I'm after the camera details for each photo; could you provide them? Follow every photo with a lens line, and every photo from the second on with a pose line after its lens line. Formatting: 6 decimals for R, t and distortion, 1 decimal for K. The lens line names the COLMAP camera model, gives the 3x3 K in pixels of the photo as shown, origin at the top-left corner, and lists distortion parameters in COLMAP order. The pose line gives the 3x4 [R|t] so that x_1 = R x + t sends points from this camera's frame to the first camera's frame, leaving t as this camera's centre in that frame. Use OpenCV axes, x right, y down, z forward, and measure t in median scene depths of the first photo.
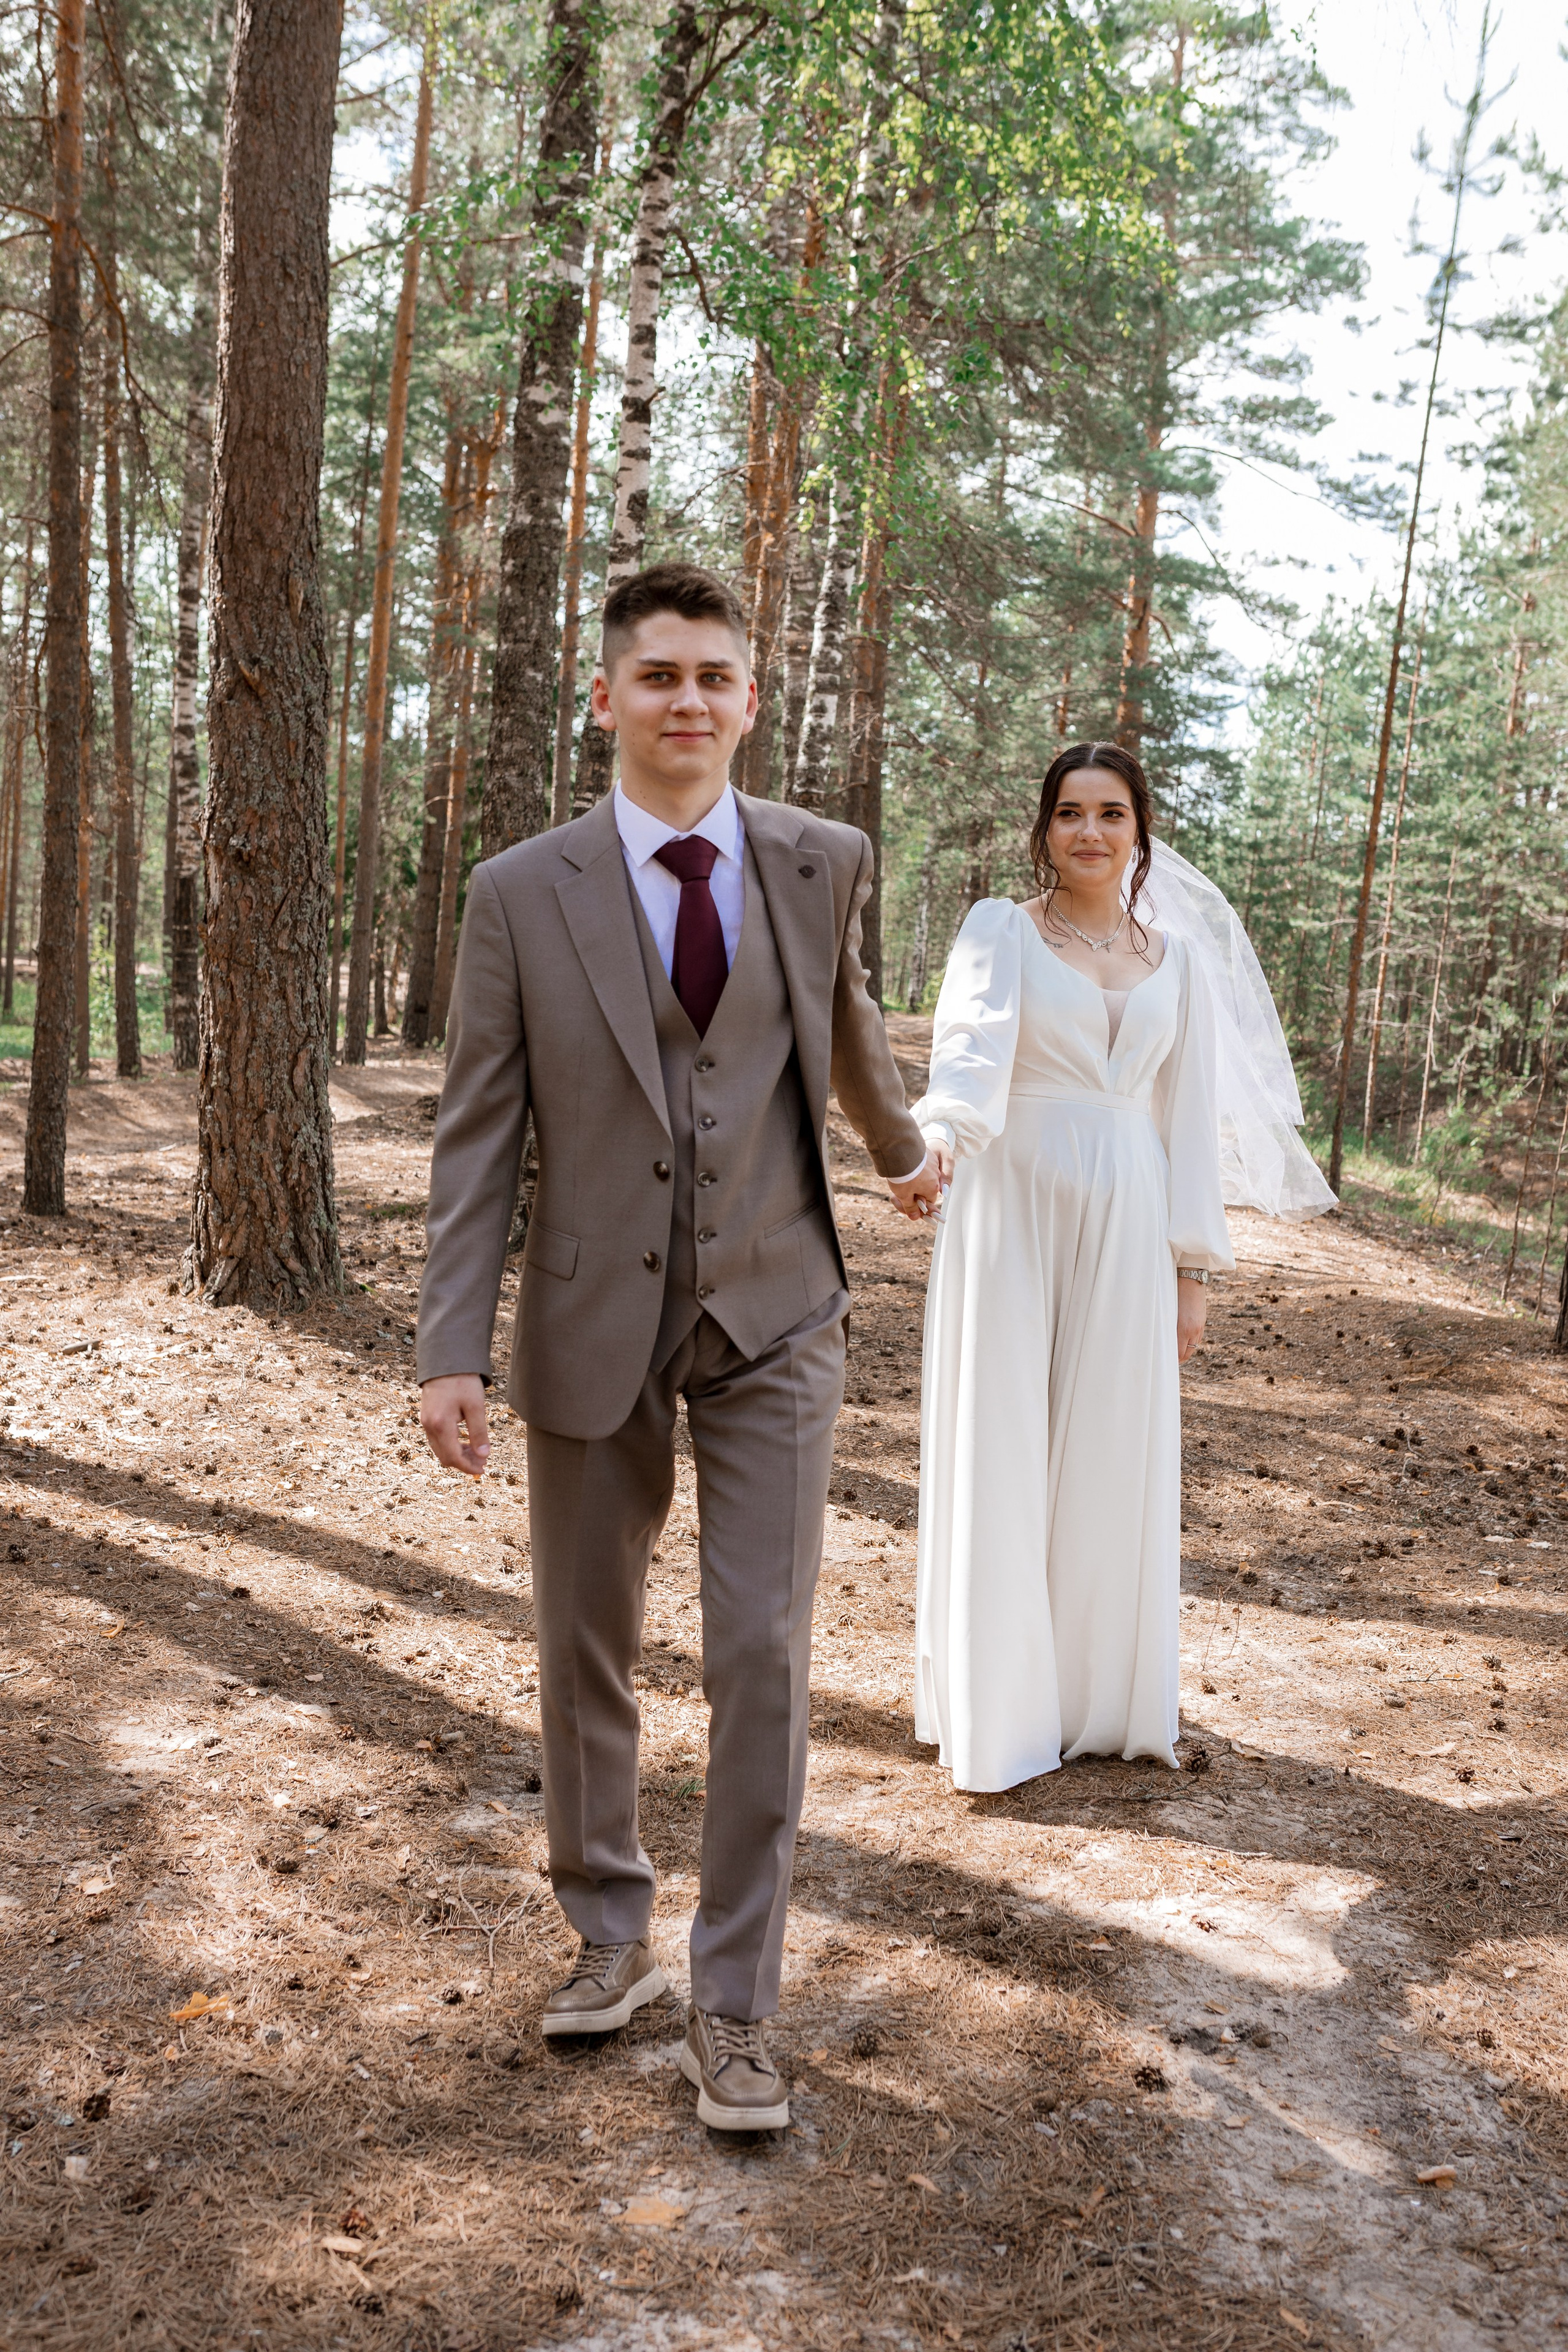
lens RADIAL K [[2280.9, 0, 780.1], [0, 2280.9, 1171.9], [0, 0, 1]] dist [0.003888, 0.000000]
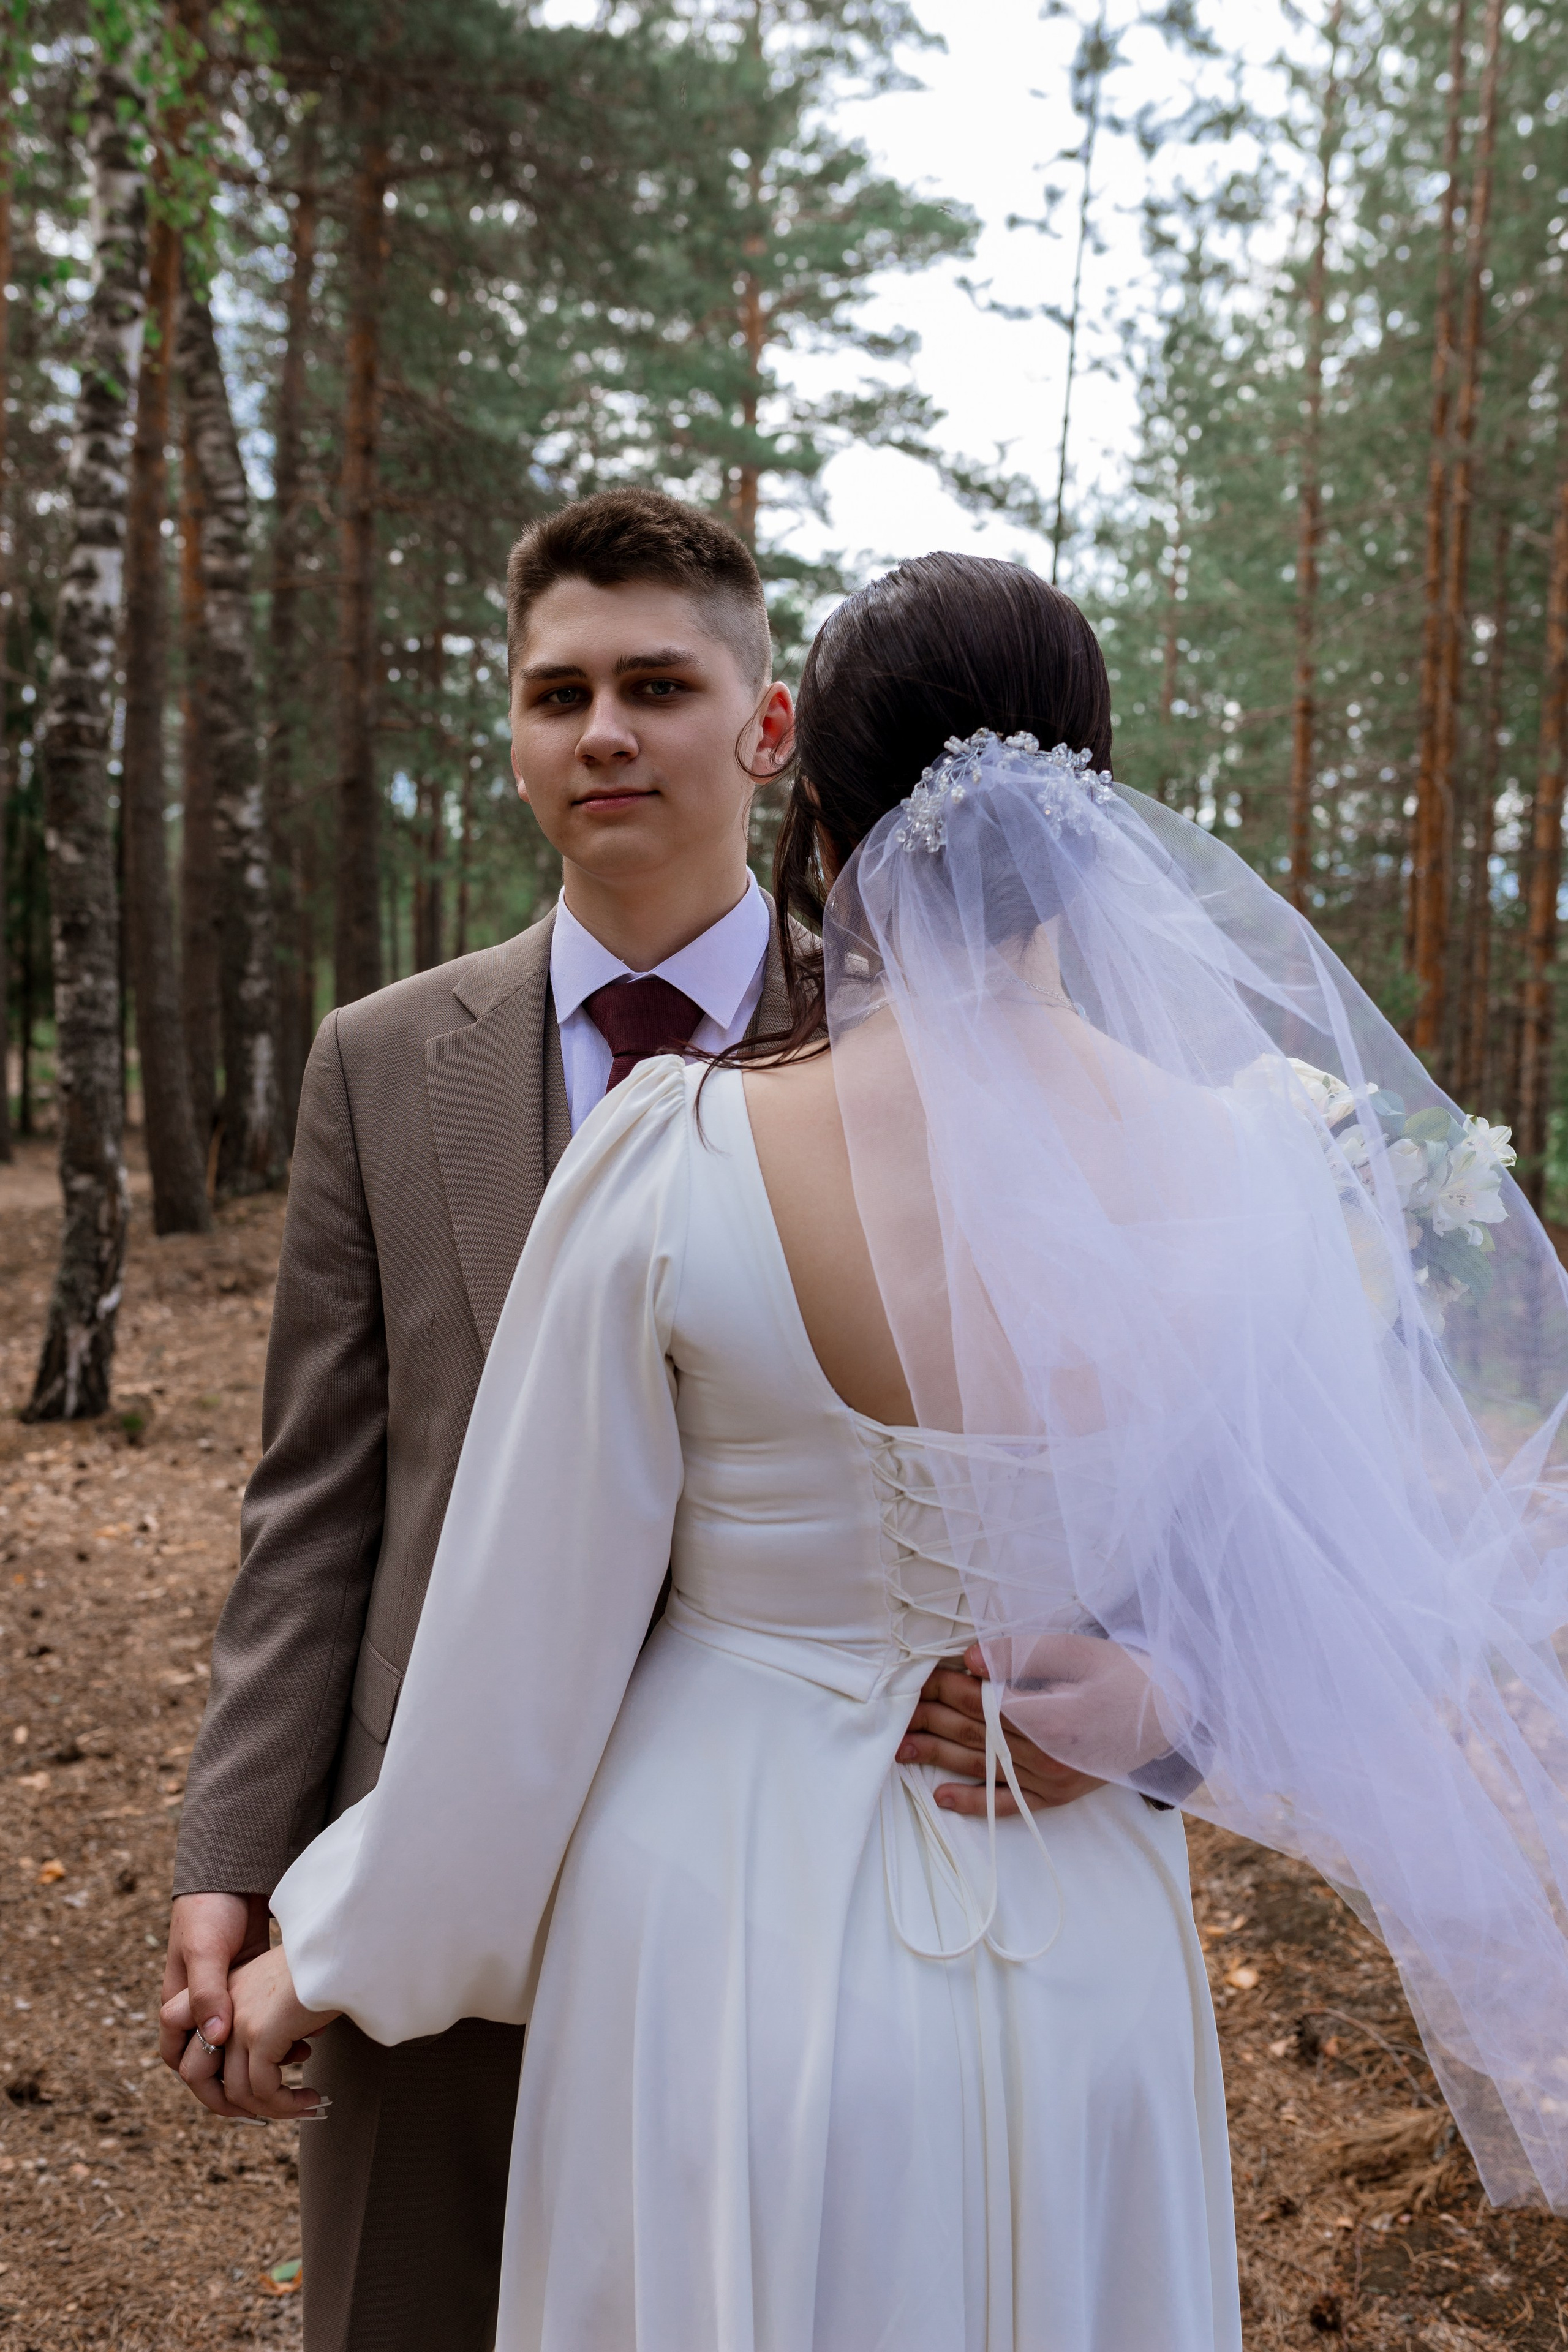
lens RADIAL K [[2280.9, 0, 797.4], [0, 2280.9, 1179.6], [0, 0, 1]] dist [0.003888, 0.000000]
pose [[0.986647, -0.047172, 0.155892, 0.037895], [0.050561, 0.998561, -0.017847, -0.014229], [-0.154826, 0.025490, 0.987613, 0.168302]]
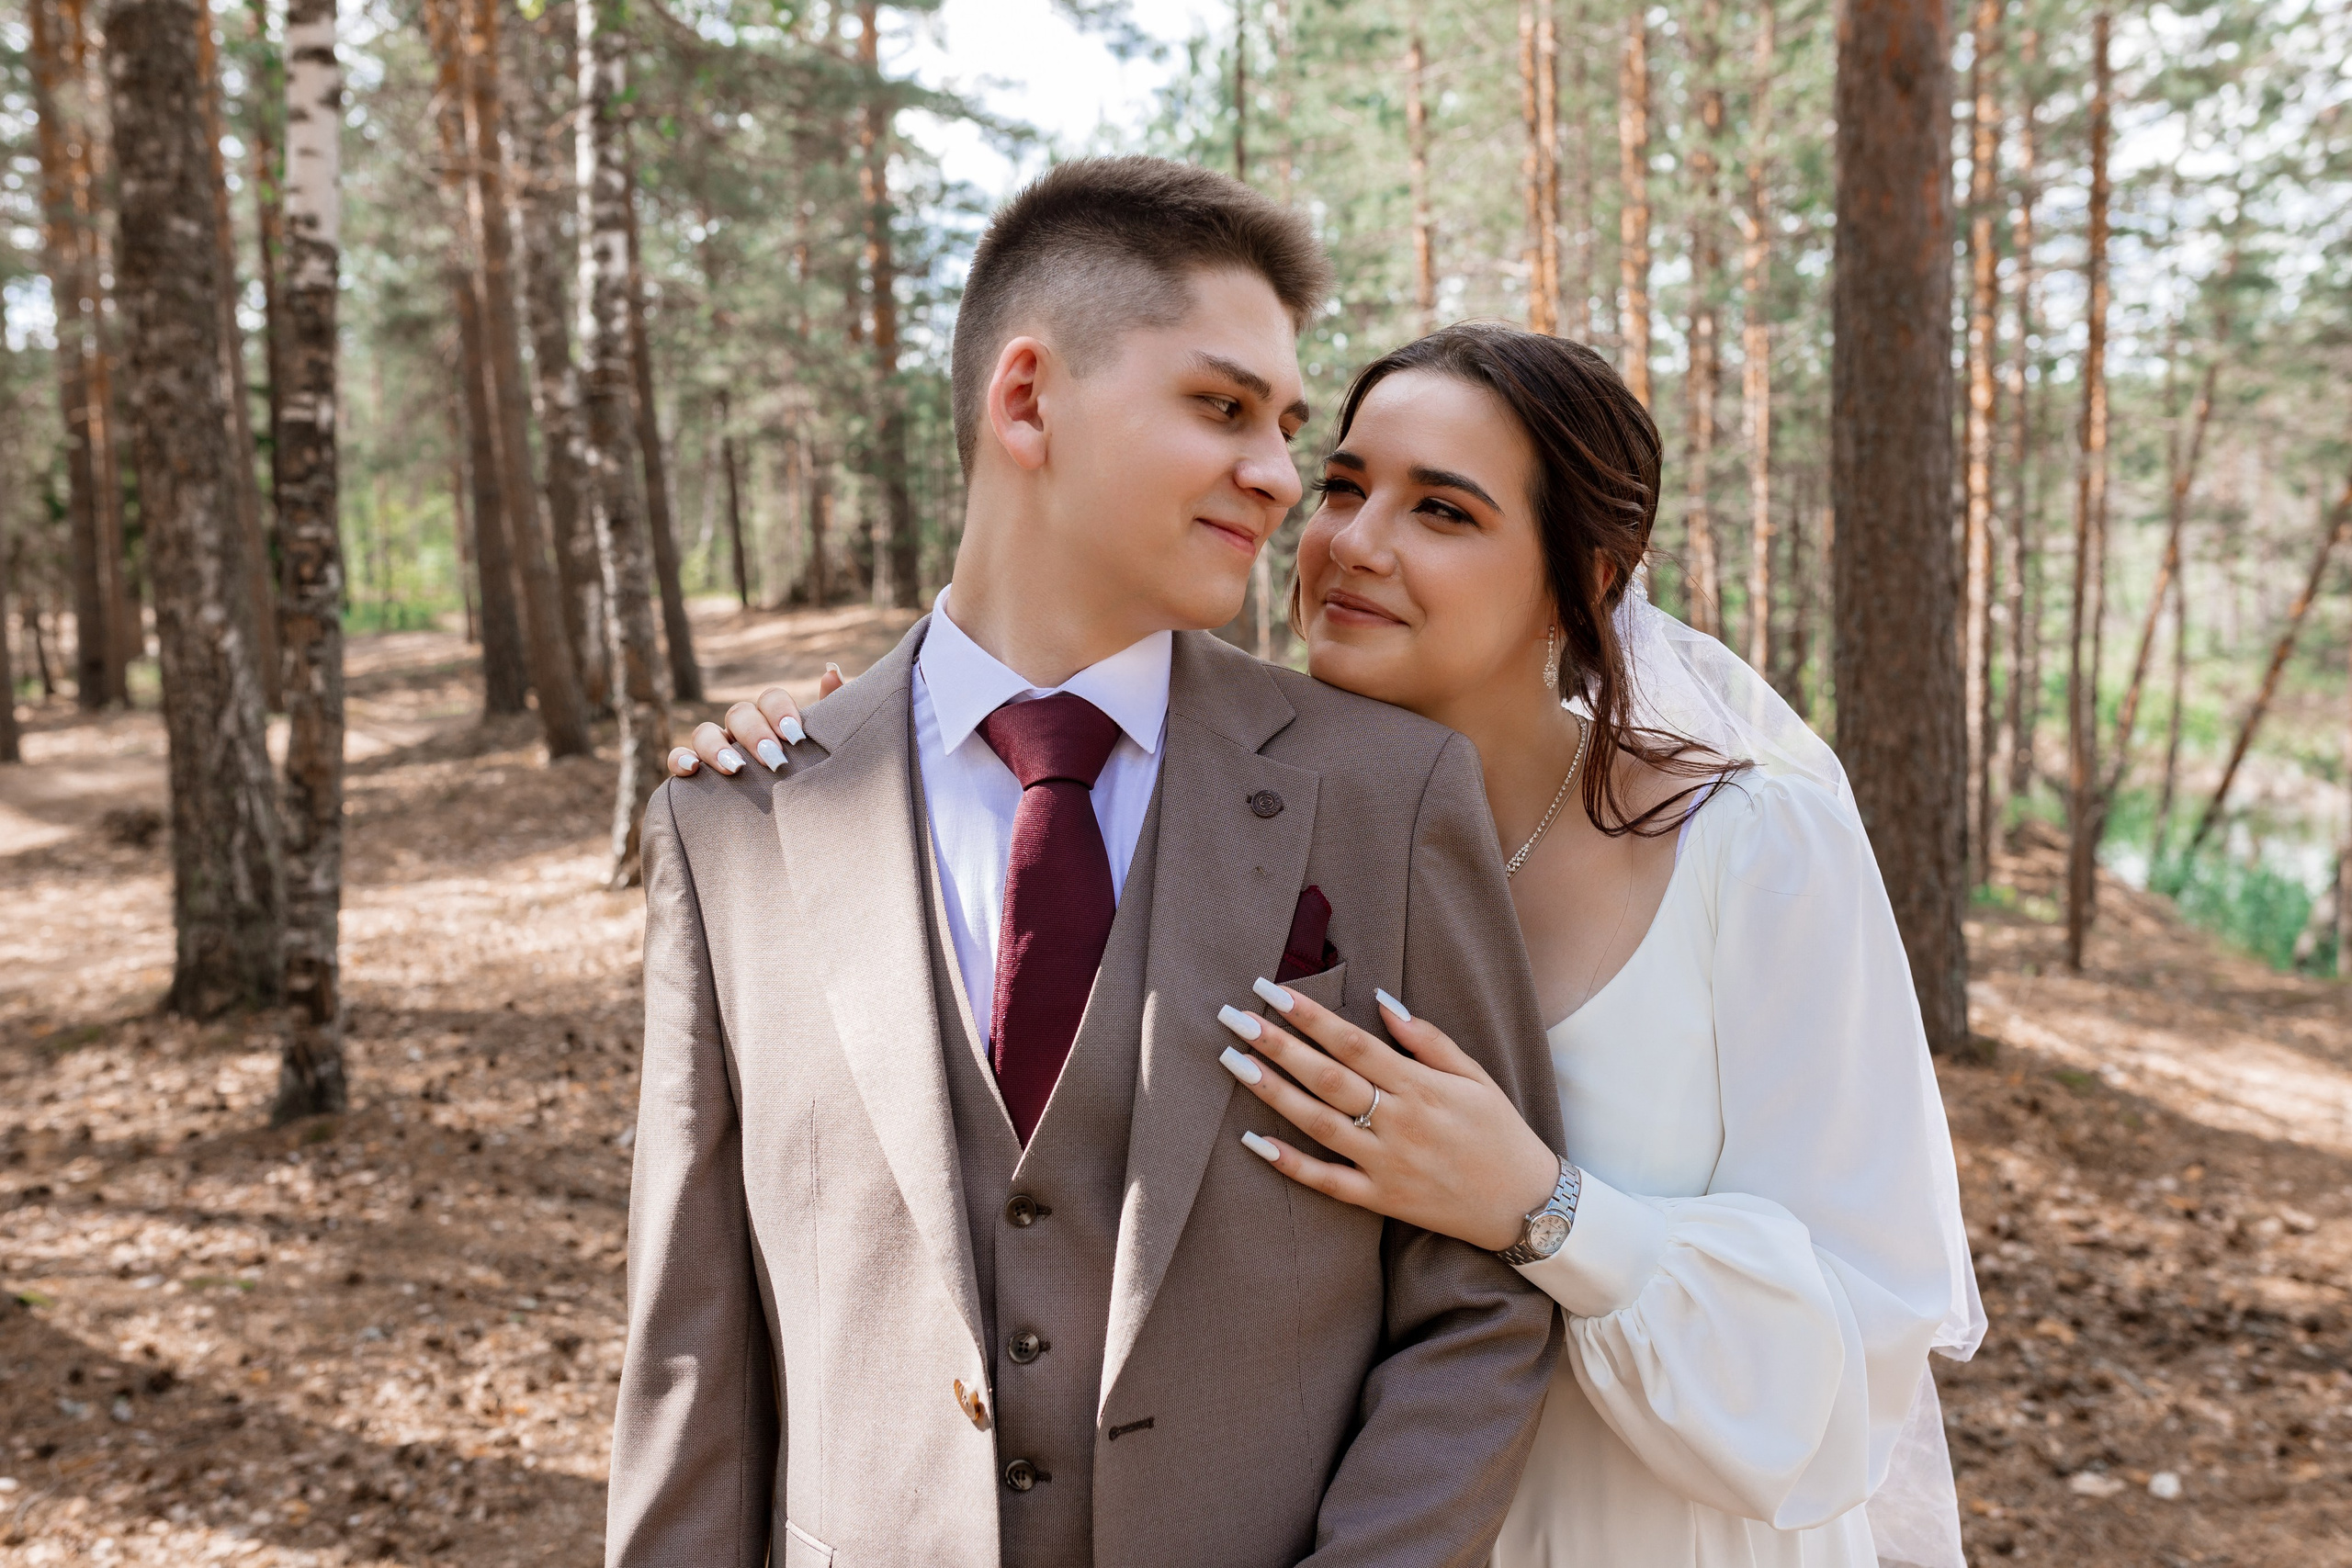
lens RADIAL K [[2280.6, 0, 1203.4], [0, 2280.6, 795.6], [0, 0, 1]] dist [0.003888, 0.000000]
pose [[0.950894, -0.137275, 0.277408, -0.010760], [0.128616, 0.990470, 0.049268, -0.015662], [-0.281528, -0.011170, 0.959488, 0.091323]]
